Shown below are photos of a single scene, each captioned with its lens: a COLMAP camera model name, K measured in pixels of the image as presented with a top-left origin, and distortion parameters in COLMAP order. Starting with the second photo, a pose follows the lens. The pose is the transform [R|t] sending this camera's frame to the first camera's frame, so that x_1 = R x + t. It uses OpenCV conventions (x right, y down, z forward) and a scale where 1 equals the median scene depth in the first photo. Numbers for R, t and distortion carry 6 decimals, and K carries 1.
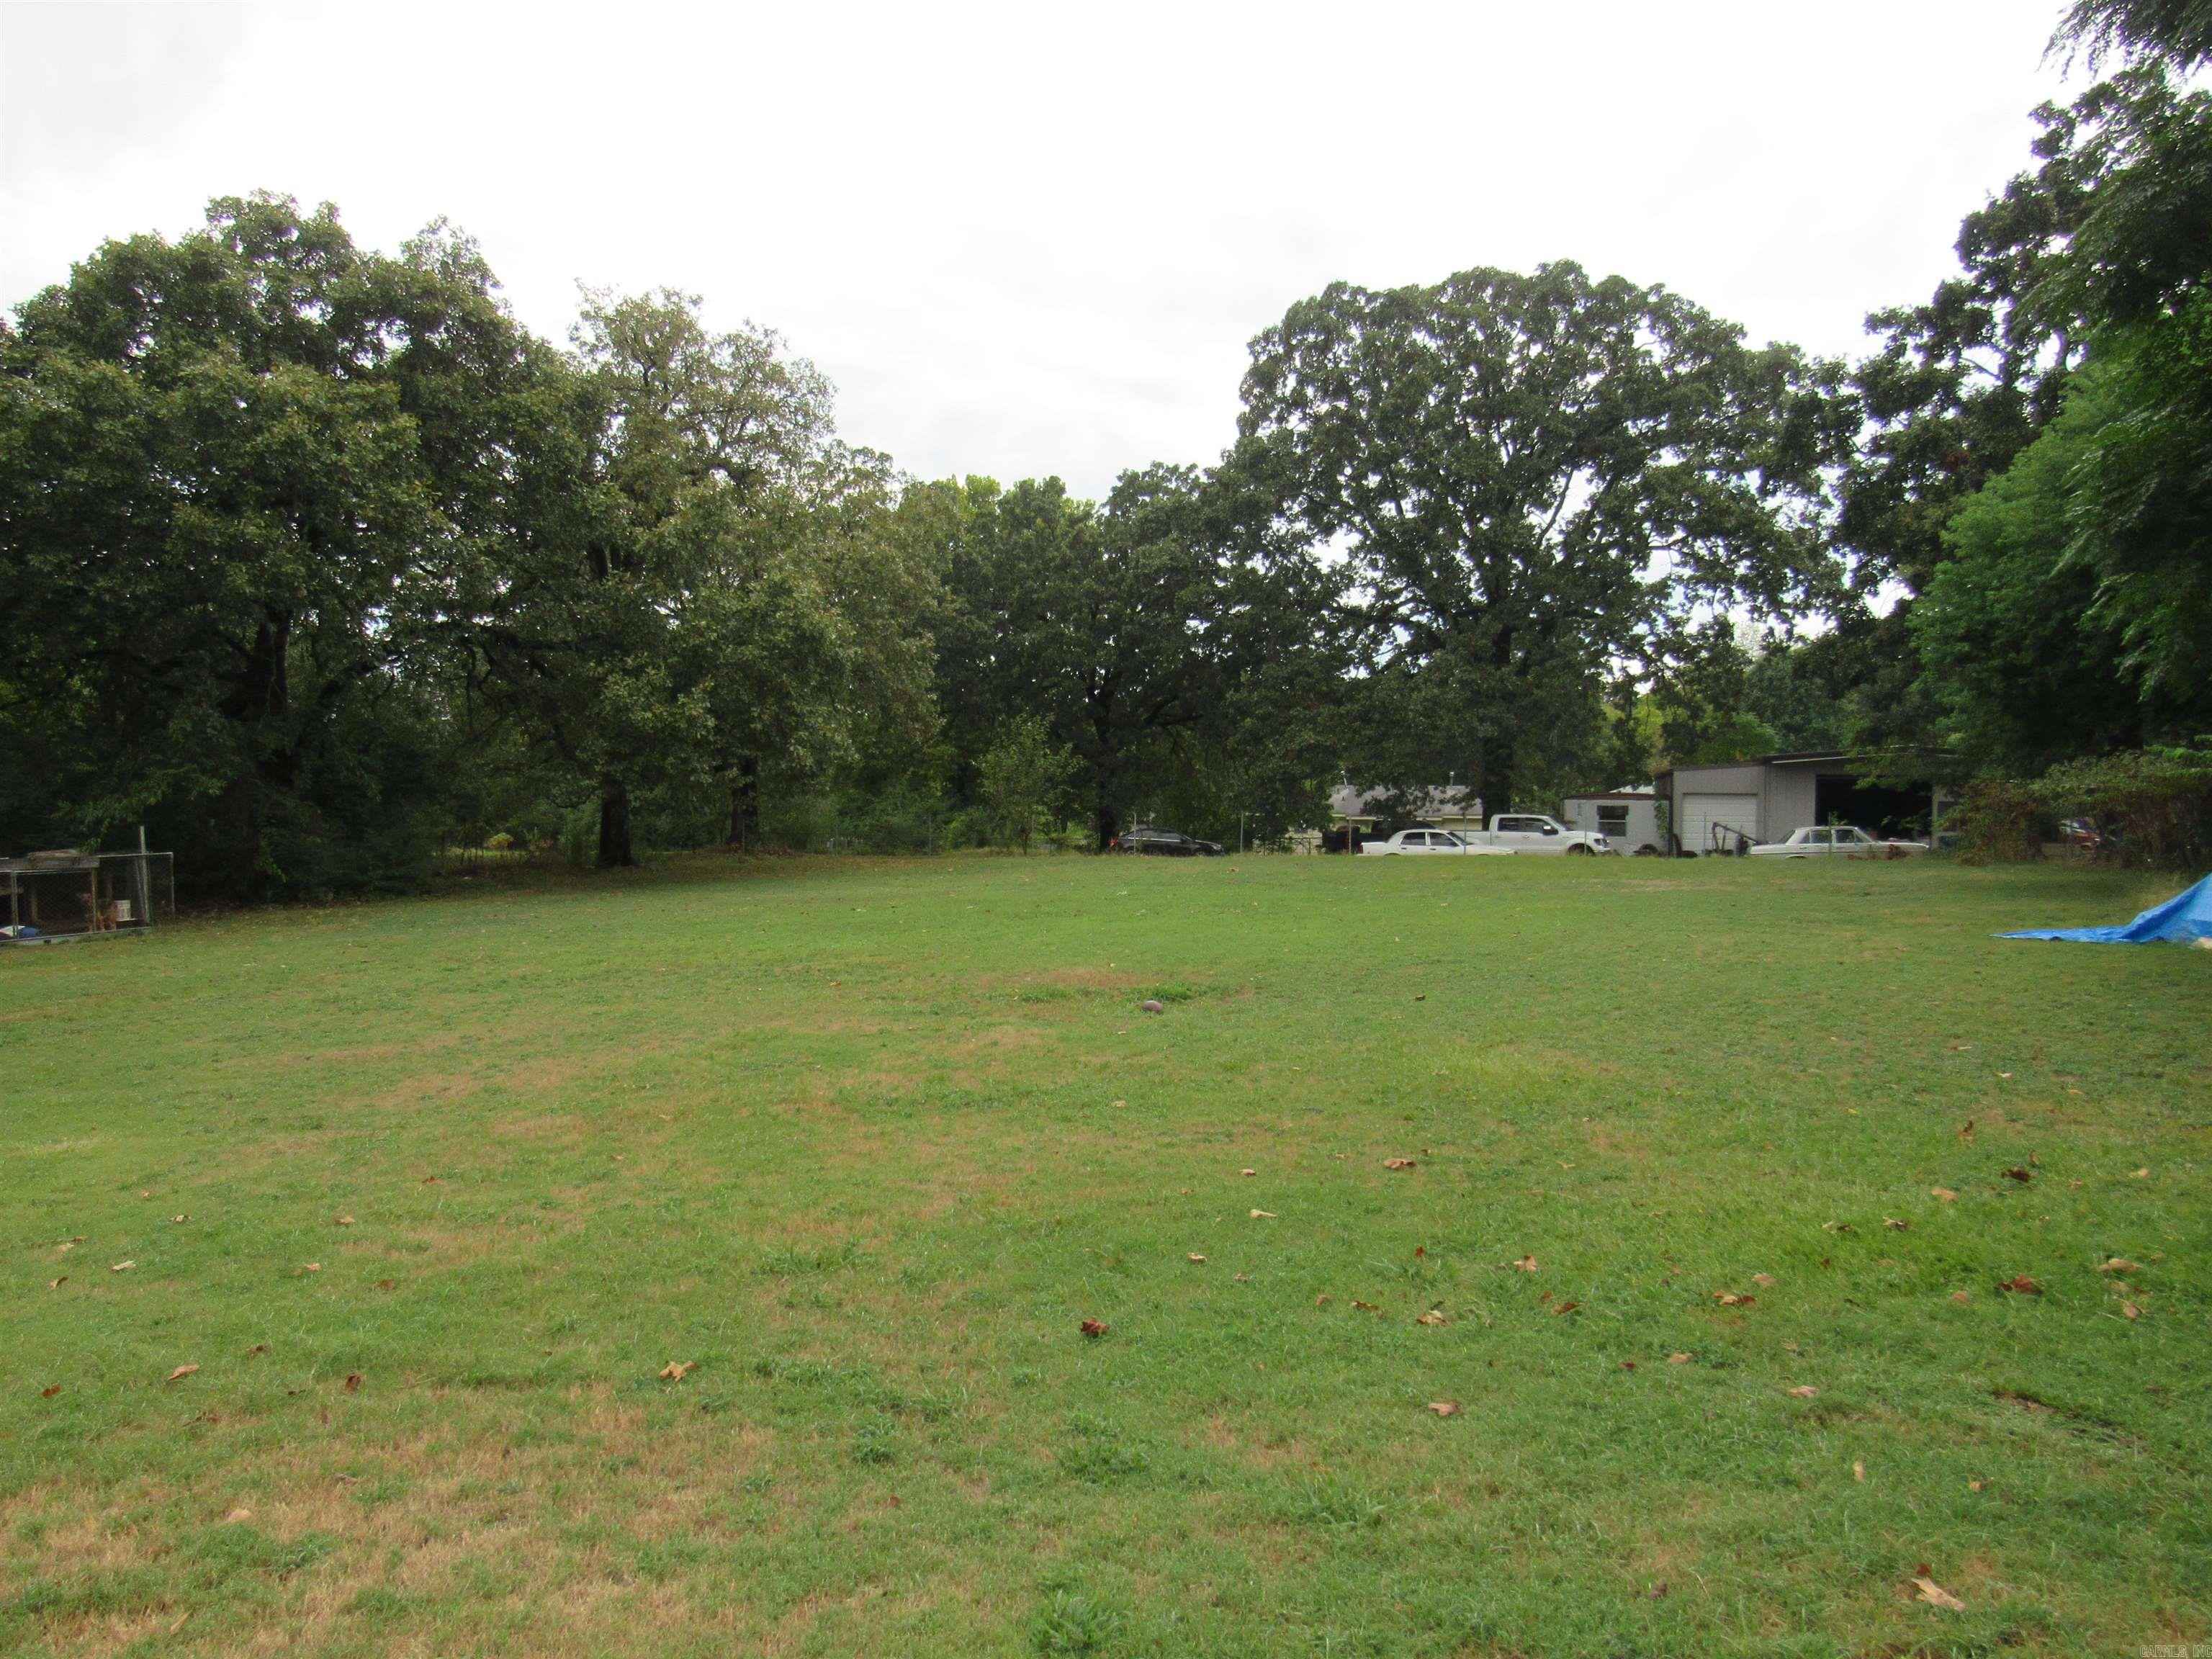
lens RADIAL K [[1584.6, 0, 1107.5], [0, 1584.6, 836.4], [0, 0, 1]] dist [-0.032325, 0.016367]
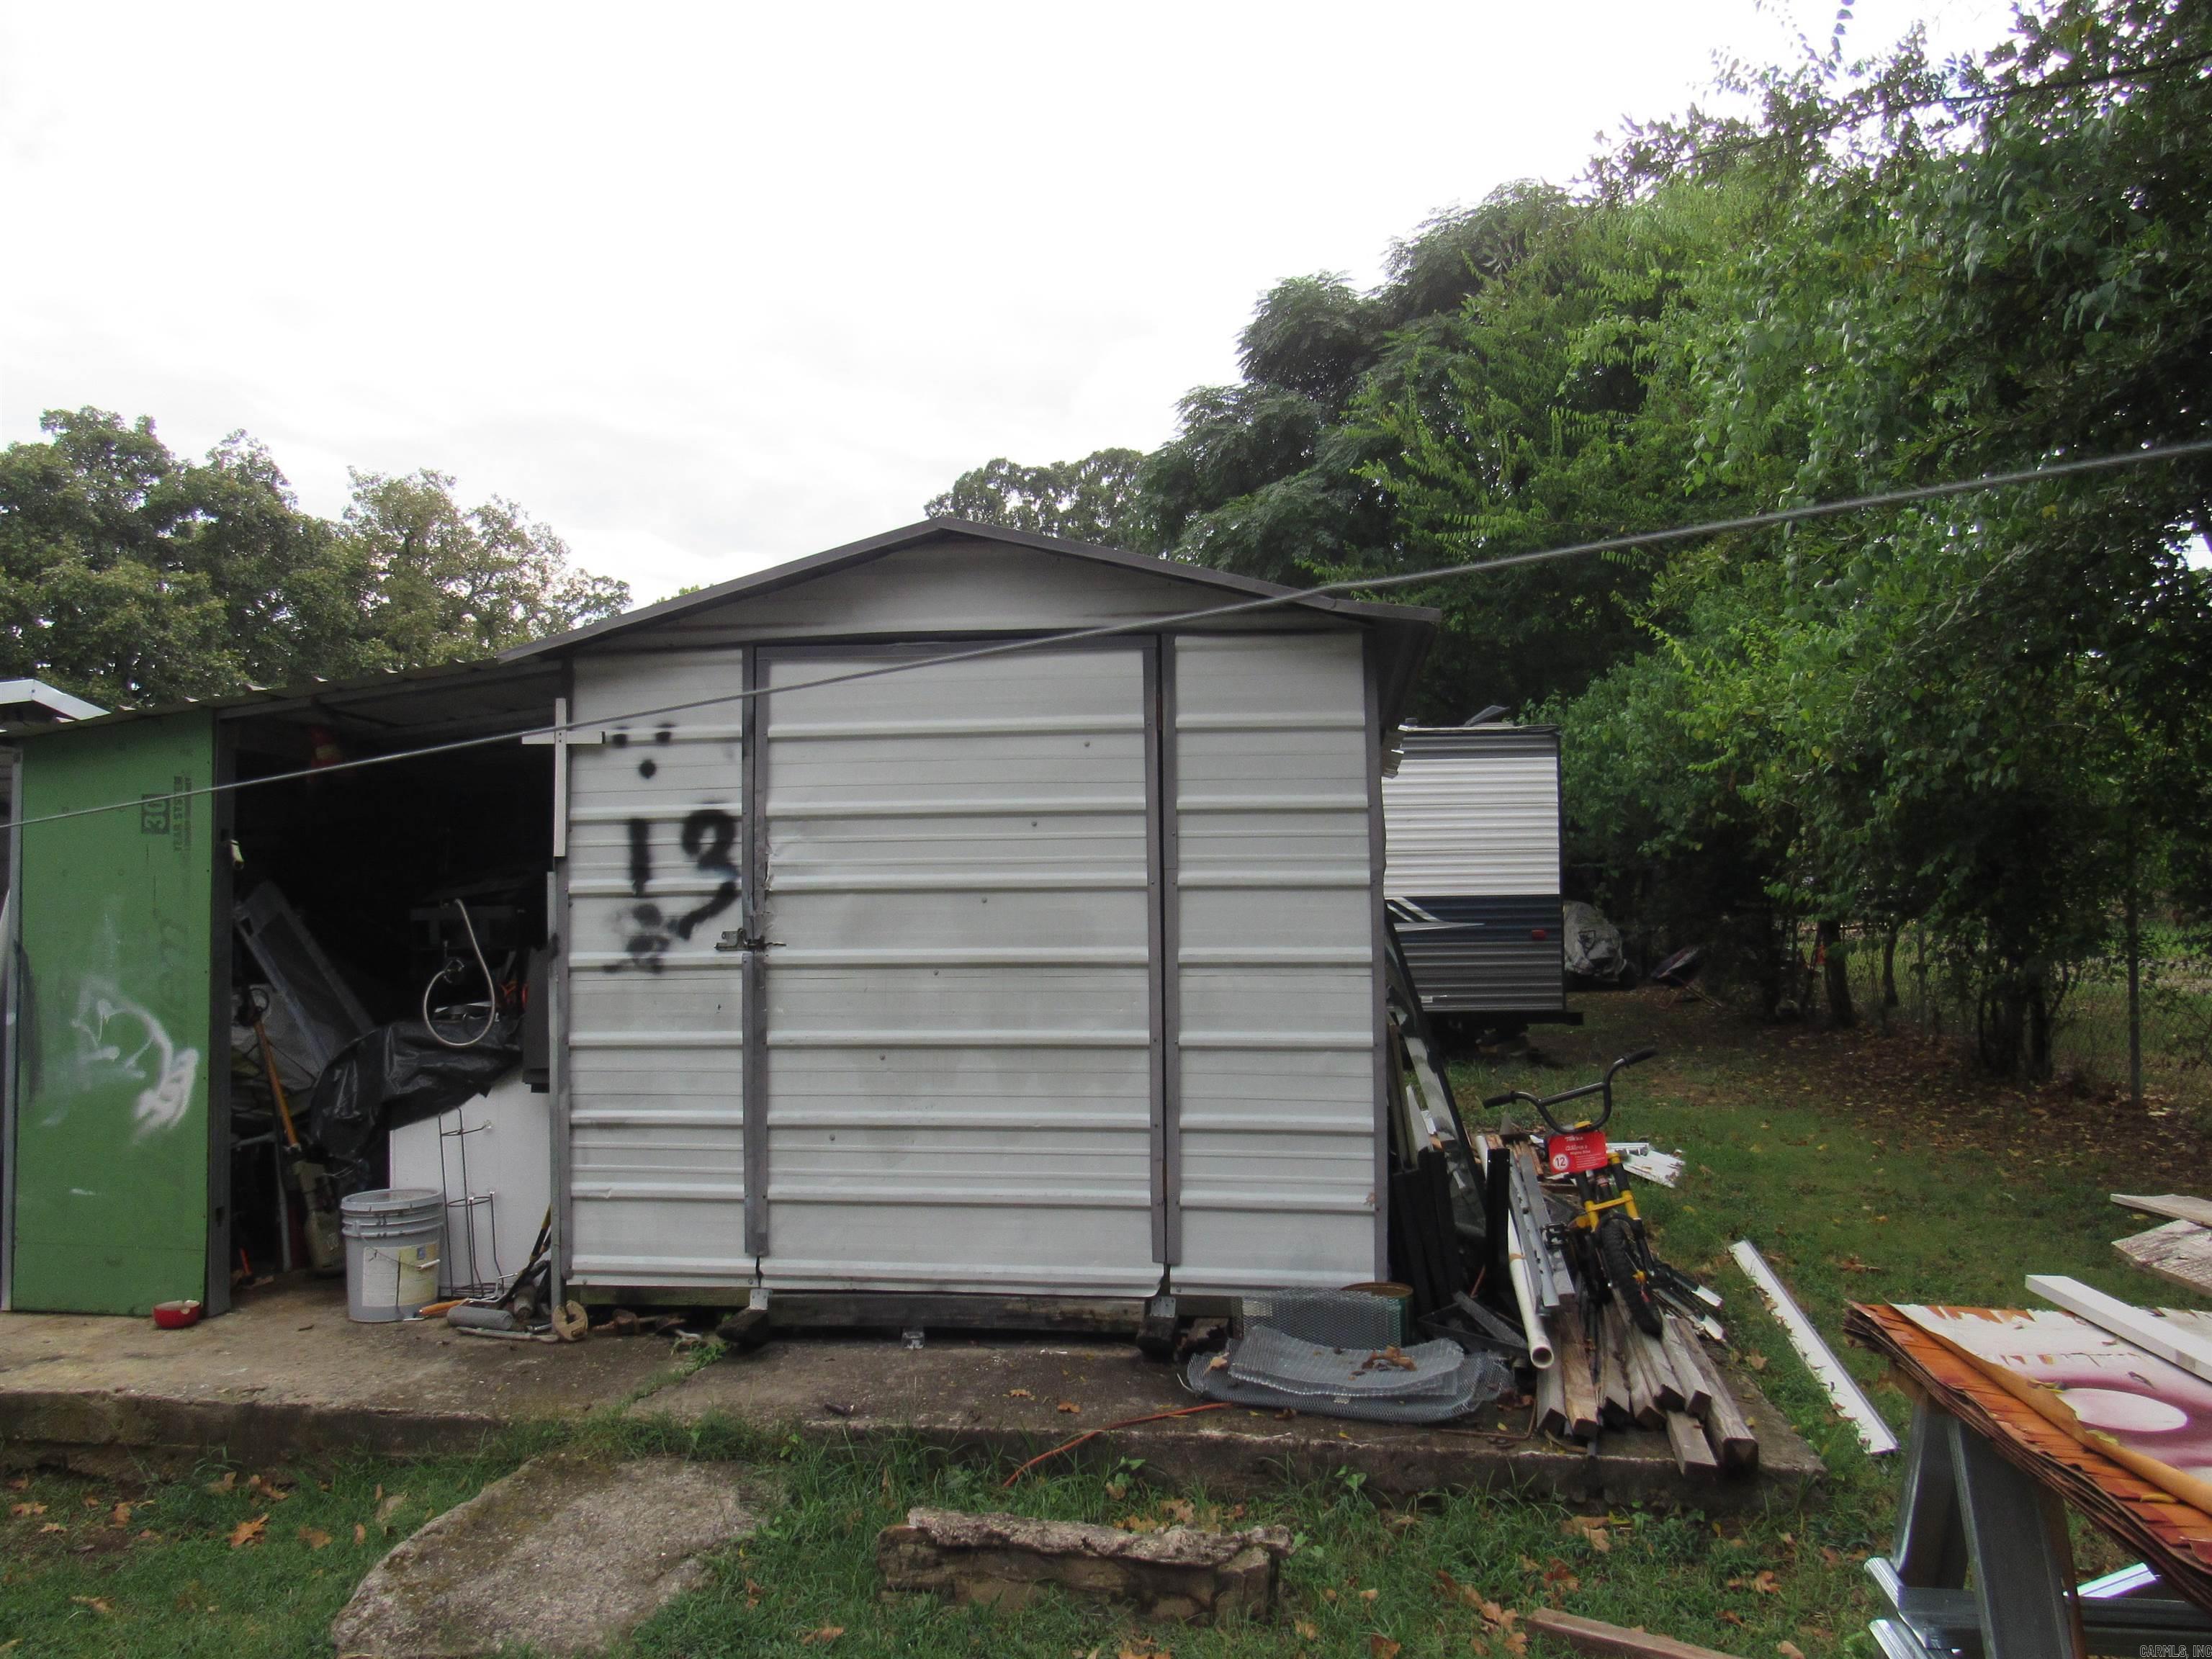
lens RADIAL K [[1584.6, 0, 1111.6], [0, 1584.6, 823.3], [0, 0, 1]] dist [-0.032325, 0.016367]
pose [[0.989965, -0.004039, 0.141256, 0.083346], [0.011868, 0.998437, -0.054622, 0.000120], [-0.140815, 0.055750, 0.988465, -0.302330]]
